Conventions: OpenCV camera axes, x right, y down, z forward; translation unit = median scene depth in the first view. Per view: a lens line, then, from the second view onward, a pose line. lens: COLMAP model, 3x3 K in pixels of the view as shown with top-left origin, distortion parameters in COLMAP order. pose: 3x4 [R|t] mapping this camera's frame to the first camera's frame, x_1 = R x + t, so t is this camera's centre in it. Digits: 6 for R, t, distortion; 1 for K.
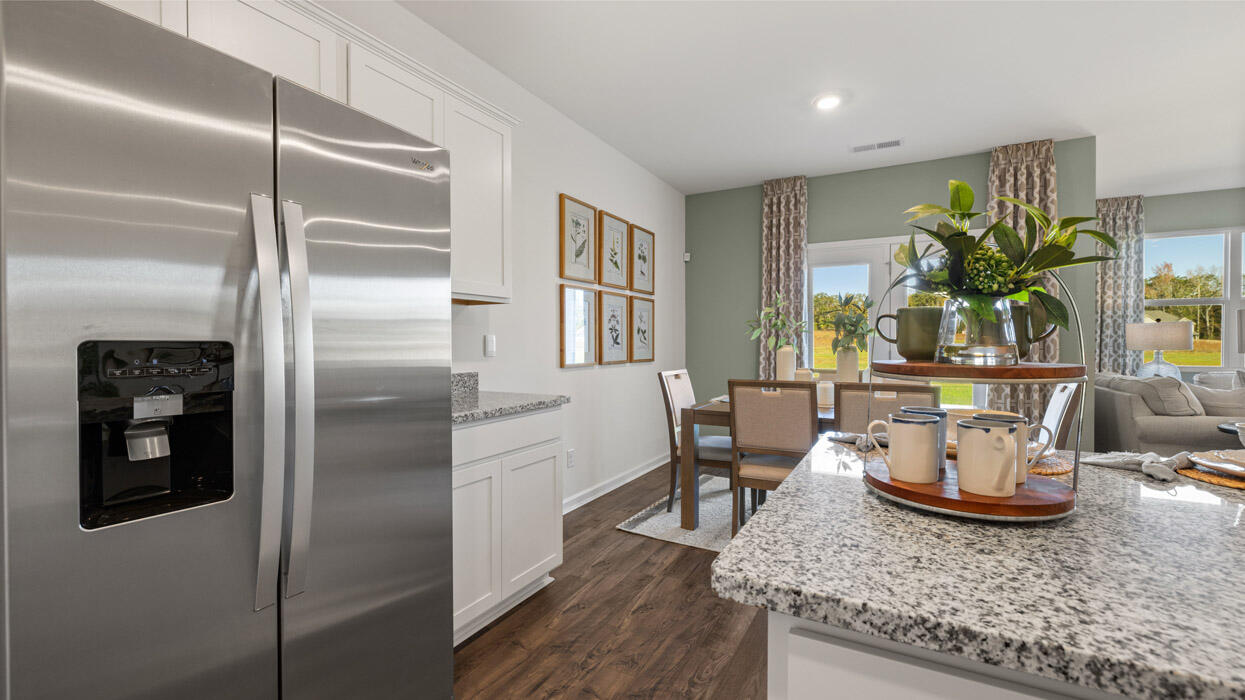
lens RADIAL K [[518.6, 0, 618.4], [0, 518.6, 349.8], [0, 0, 1]] dist [-0.001662, 0.000397]
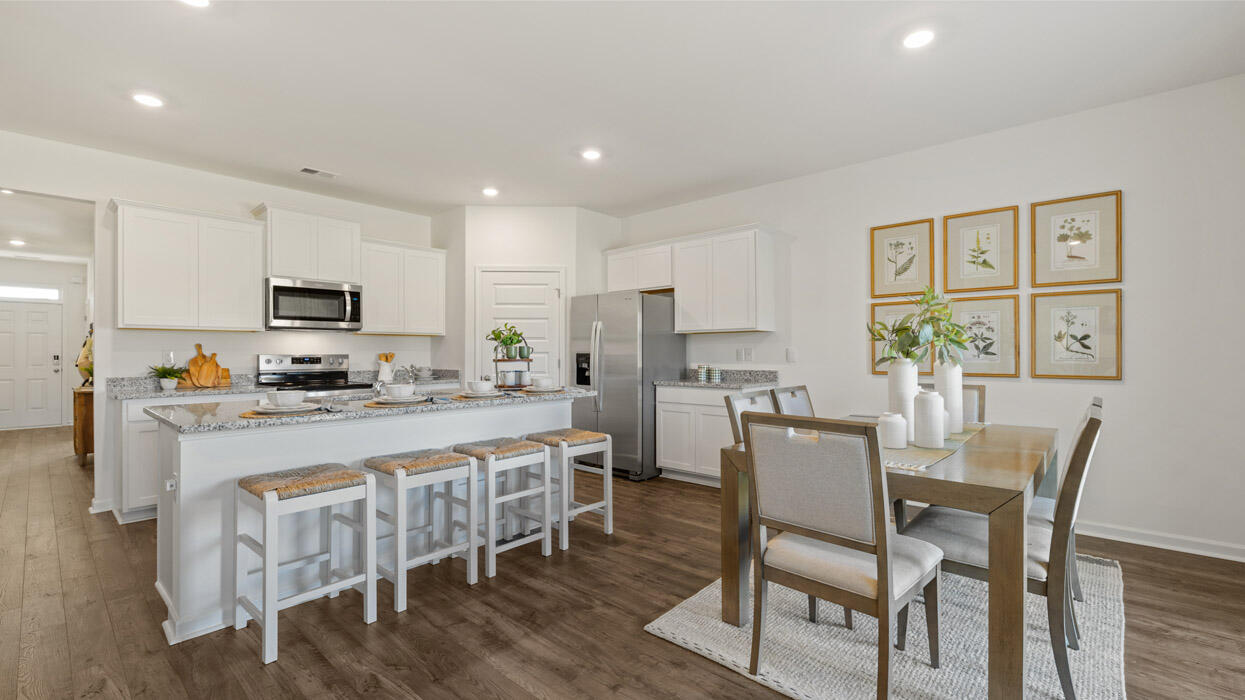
lens RADIAL K [[518.6, 0, 622.3], [0, 518.6, 350.6], [0, 0, 1]] dist [-0.001662, 0.000397]
pose [[-0.216919, 0.002962, -0.976185, 1.097006], [-0.006014, 0.999972, 0.004370, -0.019719], [0.976171, 0.006819, -0.216895, 0.652082]]
